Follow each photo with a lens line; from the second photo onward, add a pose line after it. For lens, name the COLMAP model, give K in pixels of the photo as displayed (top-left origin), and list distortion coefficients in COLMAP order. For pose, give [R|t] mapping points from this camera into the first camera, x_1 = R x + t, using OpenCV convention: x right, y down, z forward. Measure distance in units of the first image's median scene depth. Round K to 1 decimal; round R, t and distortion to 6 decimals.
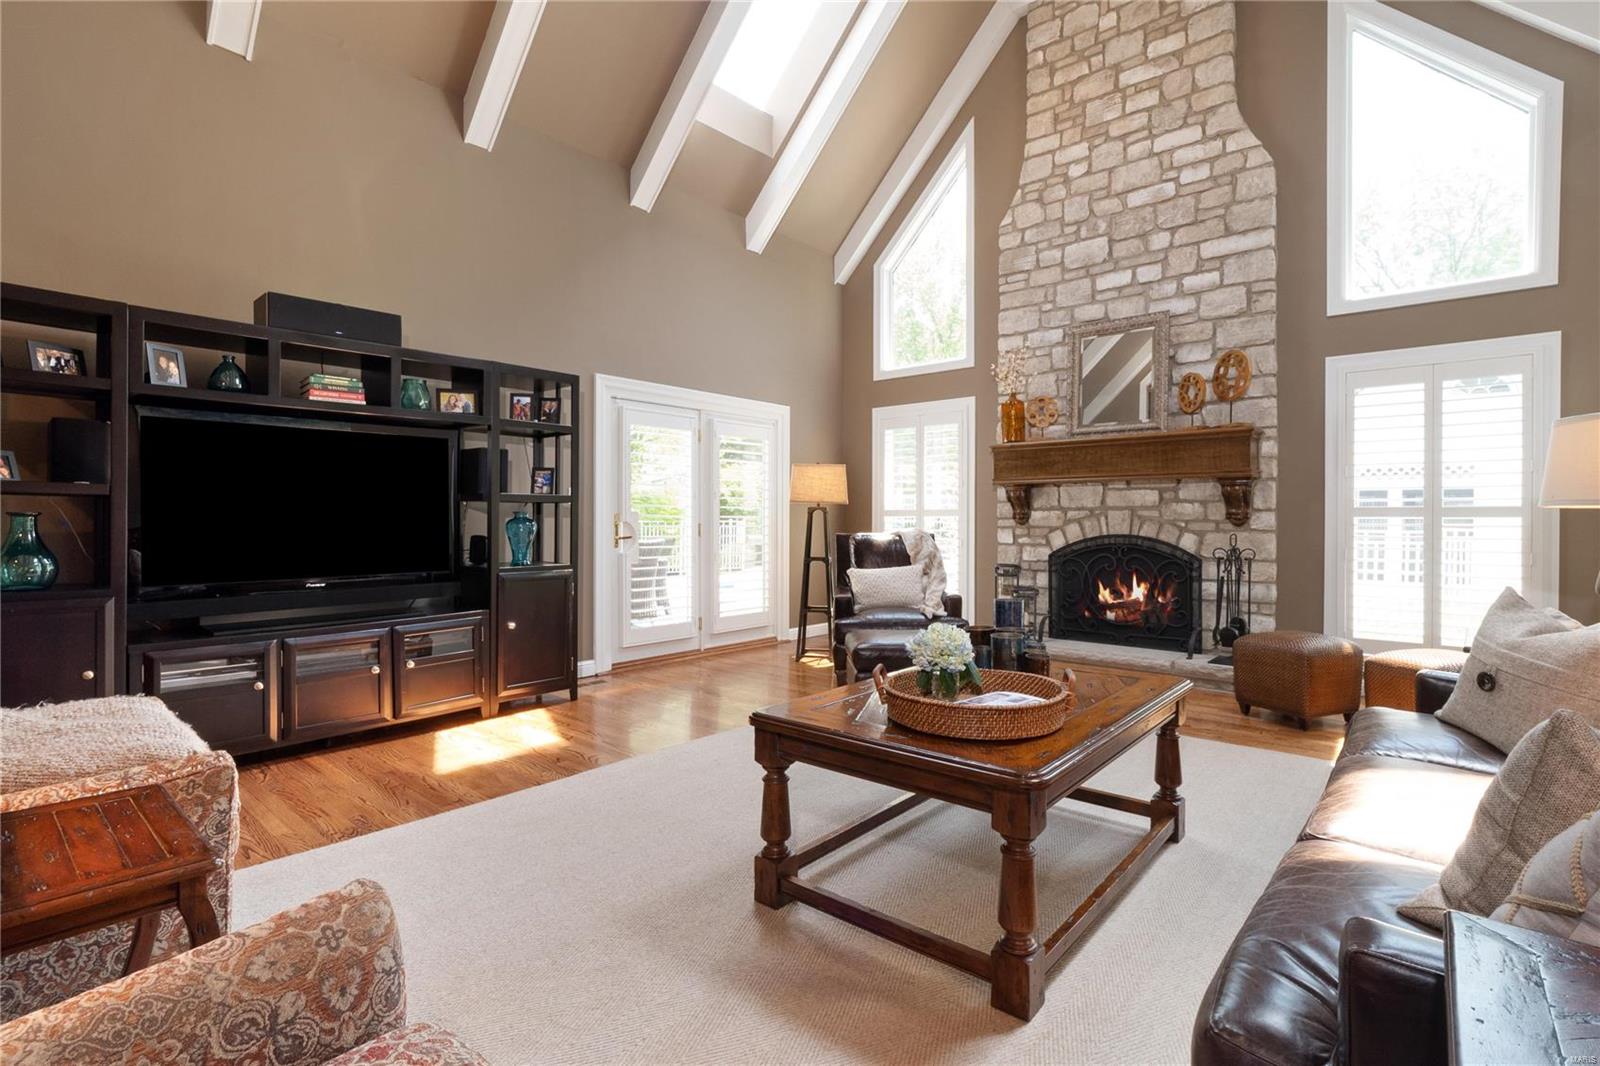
lens RADIAL K [[760.0, 0, 812.2], [0, 760.0, 526.4], [0, 0, 1]] dist [-0.011739, -0.000794]
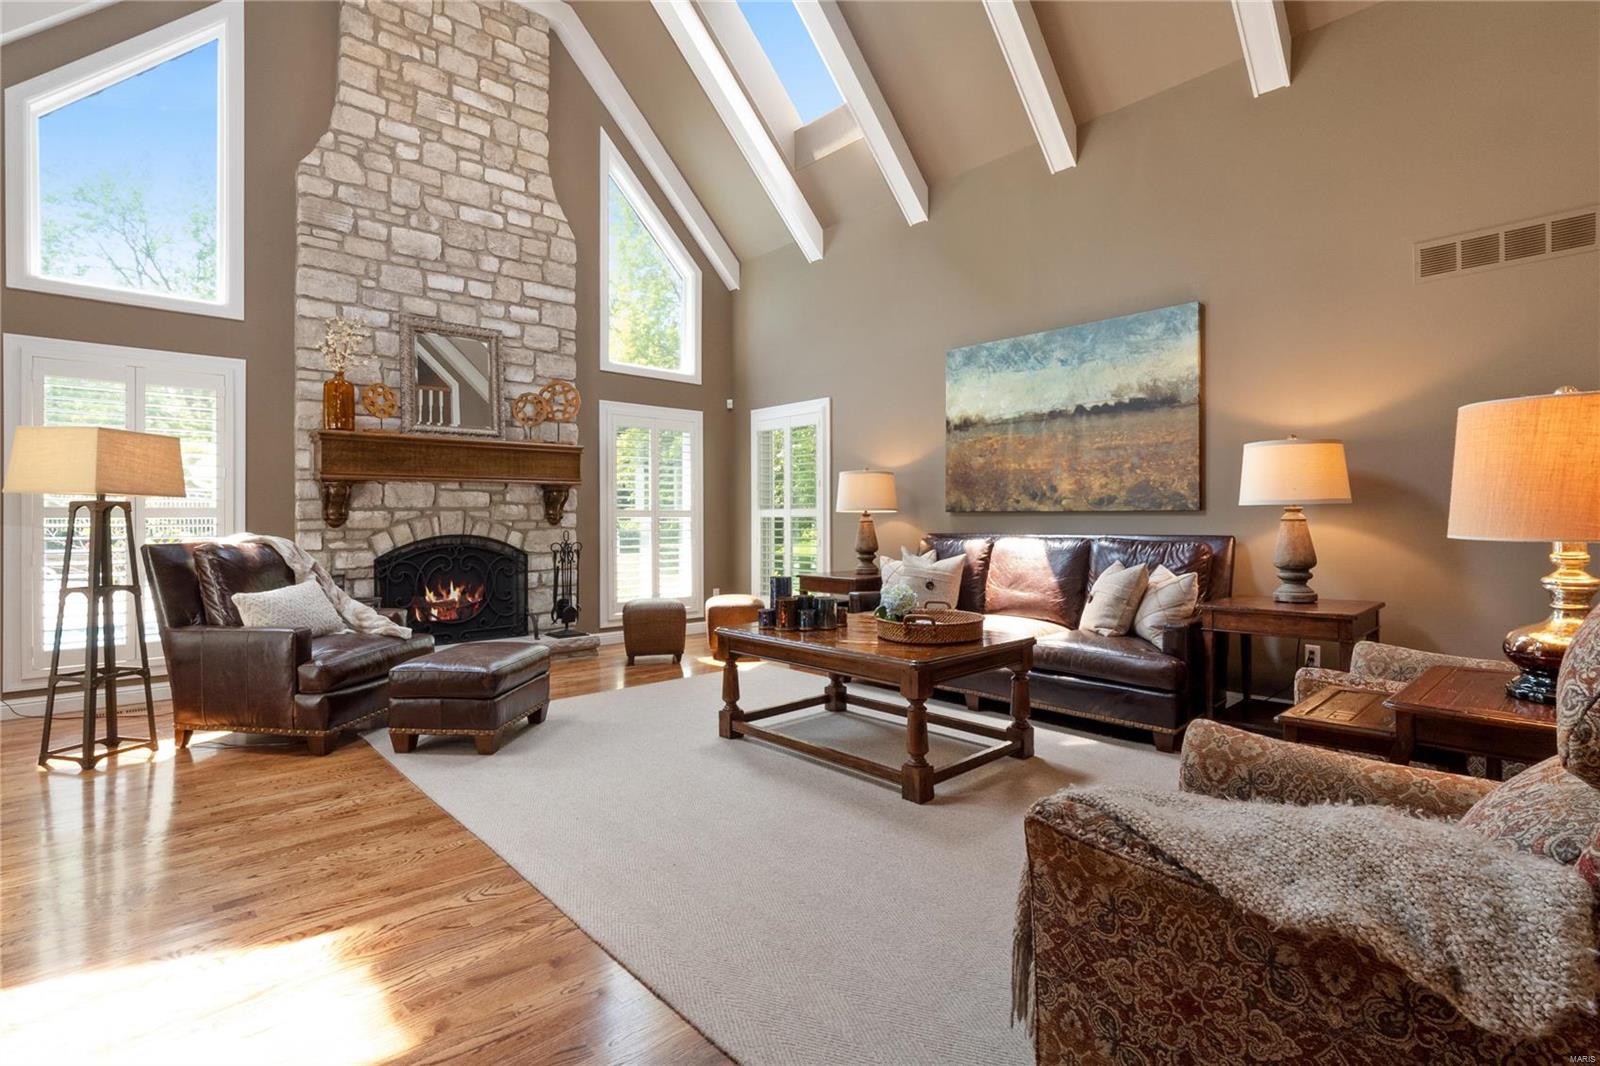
lens RADIAL K [[760.0, 0, 814.0], [0, 760.0, 522.3], [0, 0, 1]] dist [-0.011739, -0.000794]
pose [[0.105707, -0.005726, 0.994381, -0.565191], [0.018821, 0.999816, 0.003757, -0.000700], [-0.994219, 0.018318, 0.105795, 0.418967]]
